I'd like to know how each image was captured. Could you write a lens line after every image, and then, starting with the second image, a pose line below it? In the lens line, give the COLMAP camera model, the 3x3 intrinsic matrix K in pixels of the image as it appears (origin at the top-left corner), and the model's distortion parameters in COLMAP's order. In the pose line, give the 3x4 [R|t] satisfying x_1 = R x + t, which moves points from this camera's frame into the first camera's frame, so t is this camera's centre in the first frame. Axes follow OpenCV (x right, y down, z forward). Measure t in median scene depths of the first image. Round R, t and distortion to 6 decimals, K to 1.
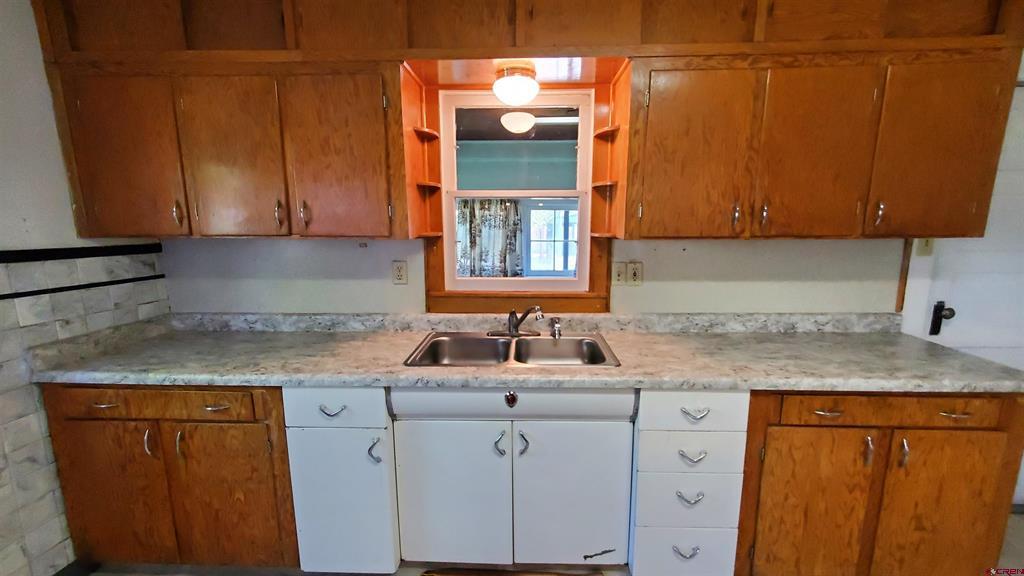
lens RADIAL K [[407.2, 0, 513.7], [0, 407.2, 290.0], [0, 0, 1]] dist [0.003023, -0.000891]
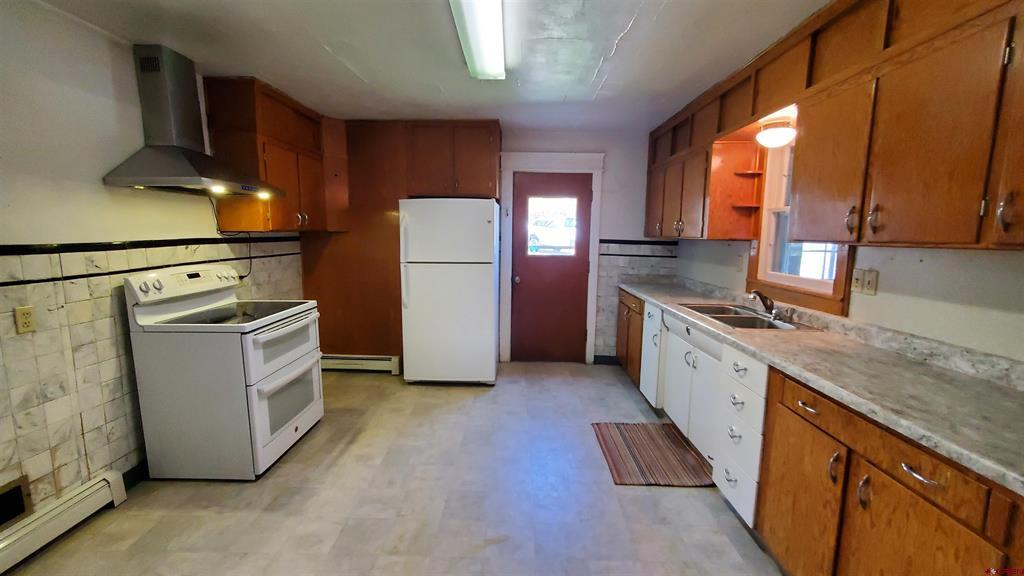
lens RADIAL K [[407.2, 0, 512.4], [0, 407.2, 289.1], [0, 0, 1]] dist [0.003023, -0.000891]
pose [[0.020447, 0.137326, -0.990315, 1.335120], [-0.187316, 0.973508, 0.131128, 0.009244], [0.982087, 0.182820, 0.045629, 0.121183]]
